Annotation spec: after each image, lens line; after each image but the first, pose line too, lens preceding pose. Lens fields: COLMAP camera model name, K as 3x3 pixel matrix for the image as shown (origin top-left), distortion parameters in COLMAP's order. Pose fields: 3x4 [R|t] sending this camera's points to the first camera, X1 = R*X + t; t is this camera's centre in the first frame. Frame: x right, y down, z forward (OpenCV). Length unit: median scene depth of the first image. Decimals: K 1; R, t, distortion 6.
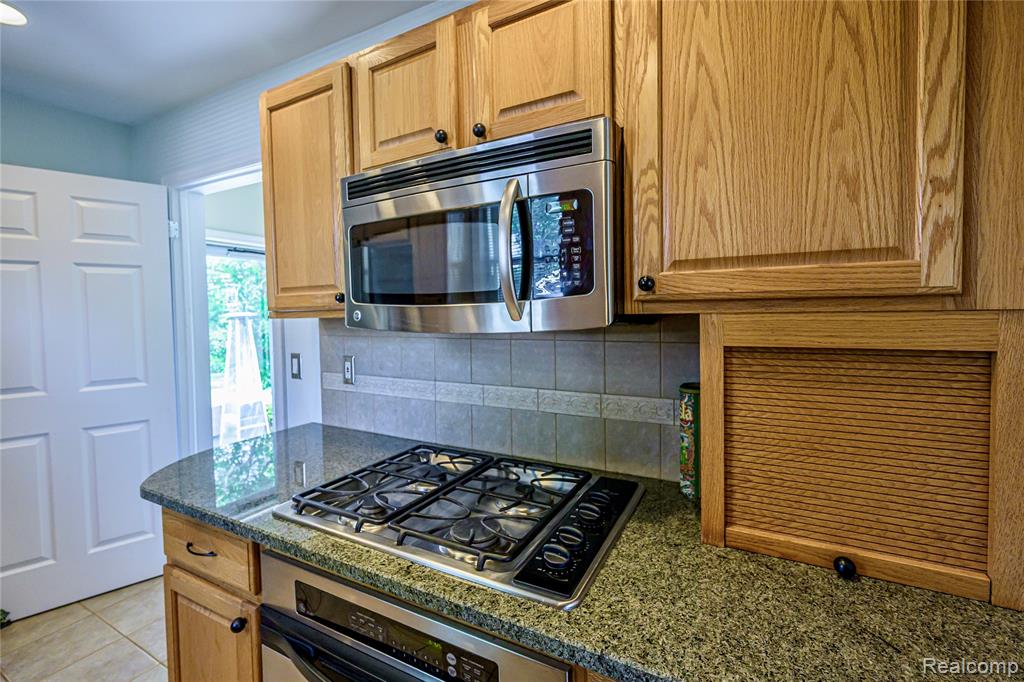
lens RADIAL K [[429.6, 0, 532.0], [0, 429.6, 324.5], [0, 0, 1]] dist [0.000450, -0.000138]
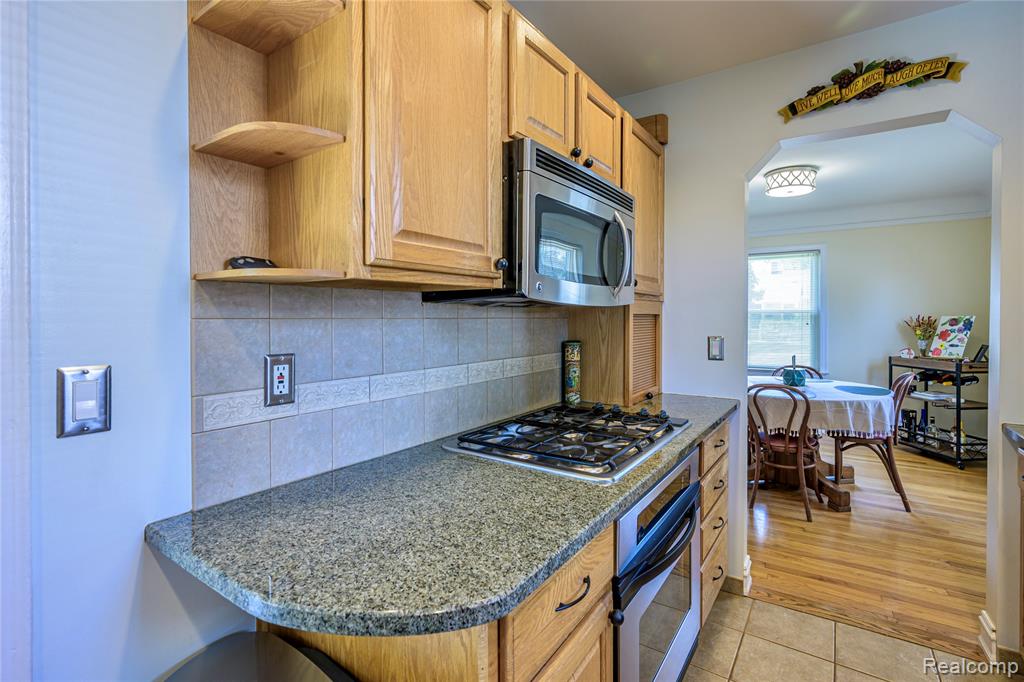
lens RADIAL K [[472.9, 0, 514.4], [0, 472.9, 321.3], [0, 0, 1]] dist [0.002054, -0.000009]
pose [[0.140979, 0.004772, 0.990001, -1.132506], [0.029002, 0.999539, -0.008948, 0.050949], [-0.989588, 0.029974, 0.140775, 0.694987]]
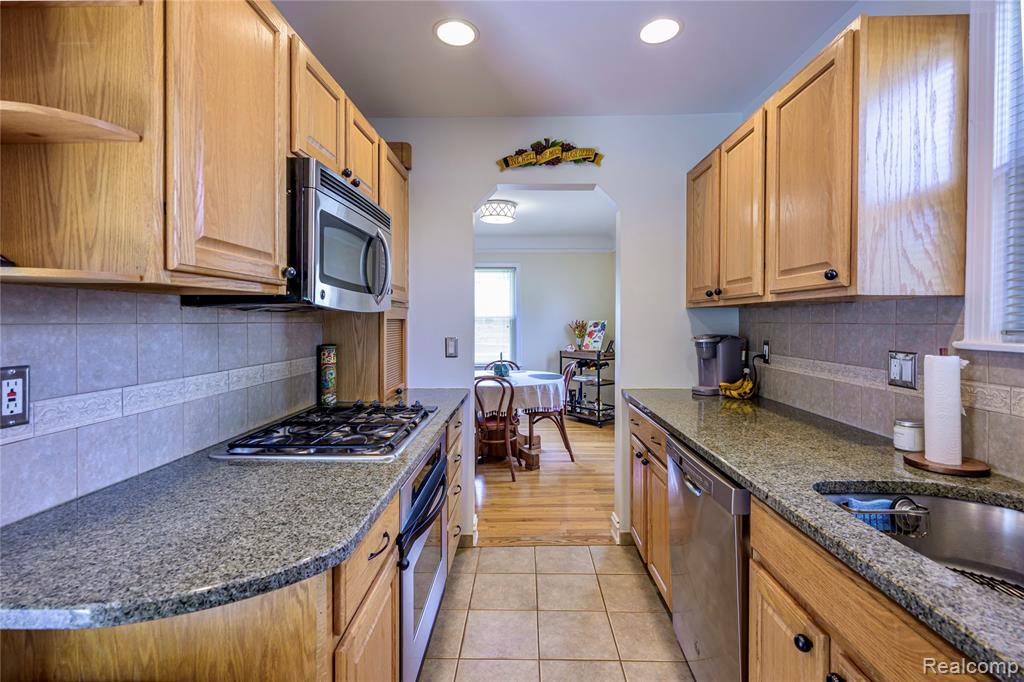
lens RADIAL K [[471.4, 0, 511.4], [0, 471.4, 324.3], [0, 0, 1]] dist [0.001101, 0.000141]
pose [[-0.419946, 0.007469, 0.907519, -1.280514], [0.033878, 0.999398, 0.007451, 0.047395], [-0.906917, 0.033874, -0.419946, 0.818898]]
